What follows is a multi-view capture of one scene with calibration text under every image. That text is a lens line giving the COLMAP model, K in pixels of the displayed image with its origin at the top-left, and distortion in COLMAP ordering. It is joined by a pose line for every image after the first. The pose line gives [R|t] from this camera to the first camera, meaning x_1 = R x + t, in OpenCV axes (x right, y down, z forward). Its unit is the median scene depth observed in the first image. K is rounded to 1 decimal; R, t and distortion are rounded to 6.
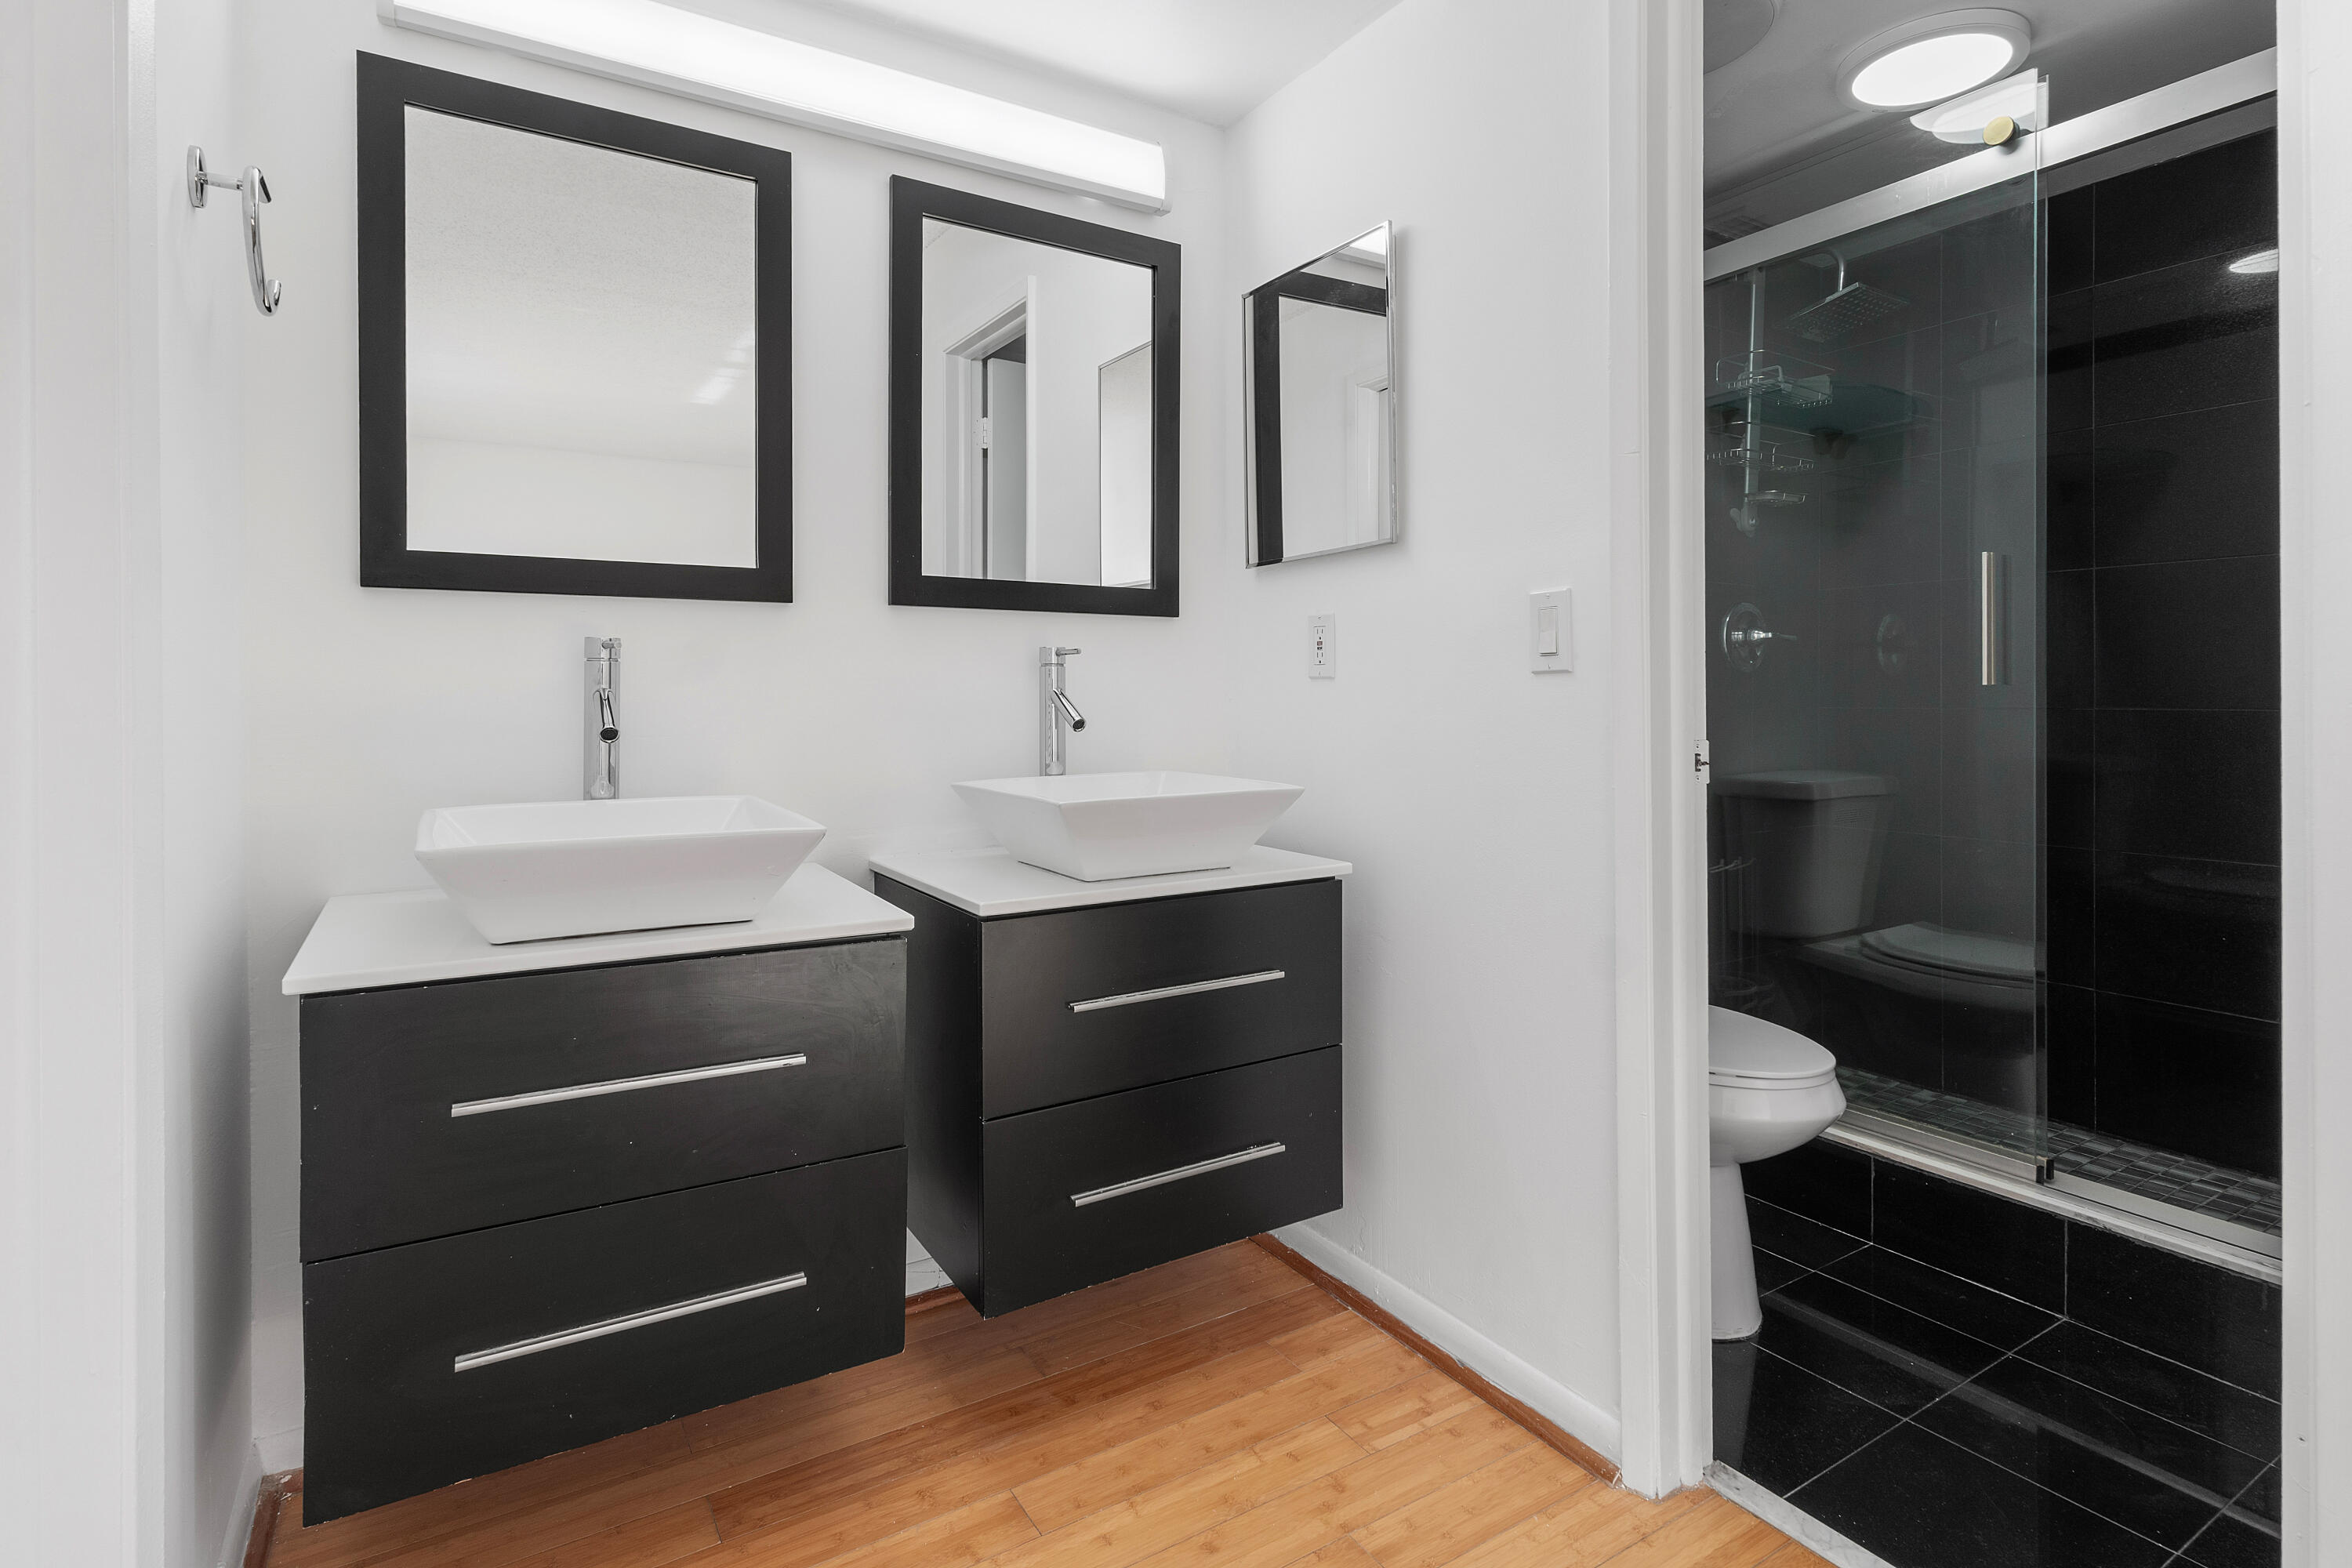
lens RADIAL K [[1170.9, 0, 1190.5], [0, 1170.9, 713.0], [0, 0, 1]] dist [0.001059, 0.000142]
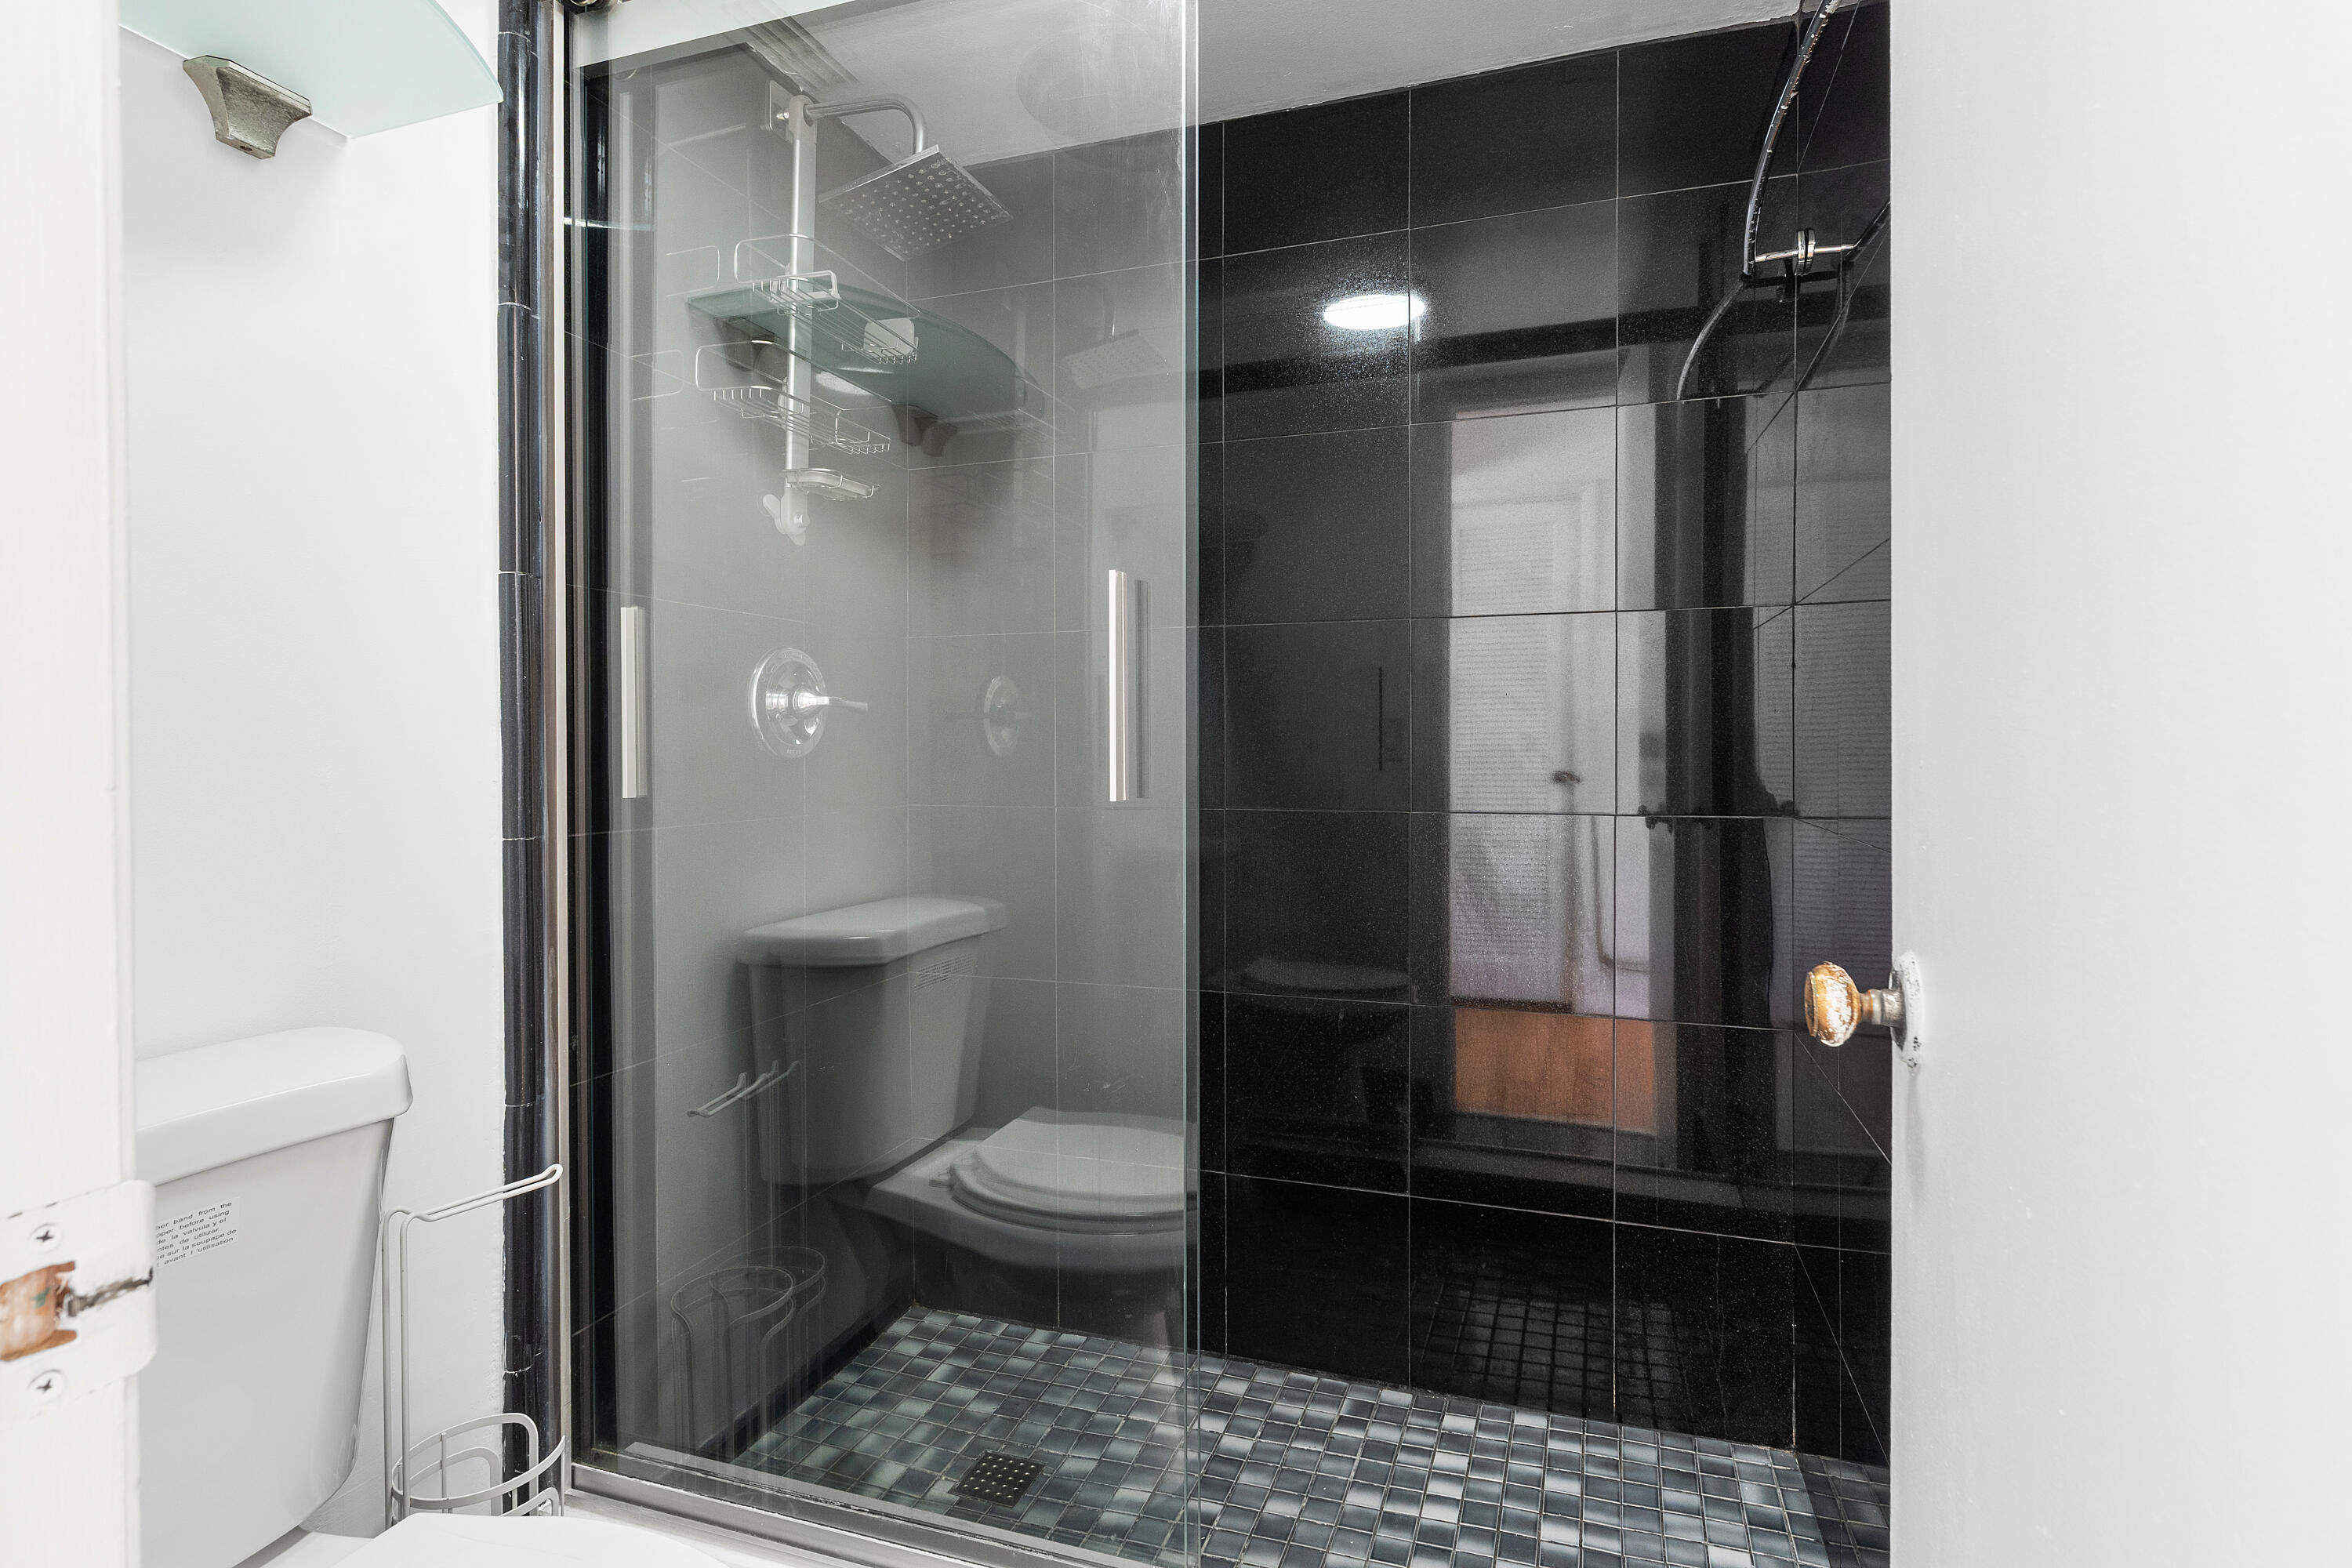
lens RADIAL K [[1170.9, 0, 1190.5], [0, 1170.9, 713.0], [0, 0, 1]] dist [0.001059, 0.000142]
pose [[0.779051, 0.022494, 0.626556, 0.254525], [0.007124, 0.998974, -0.044722, -0.030439], [-0.626920, 0.039304, 0.778092, 0.387262]]
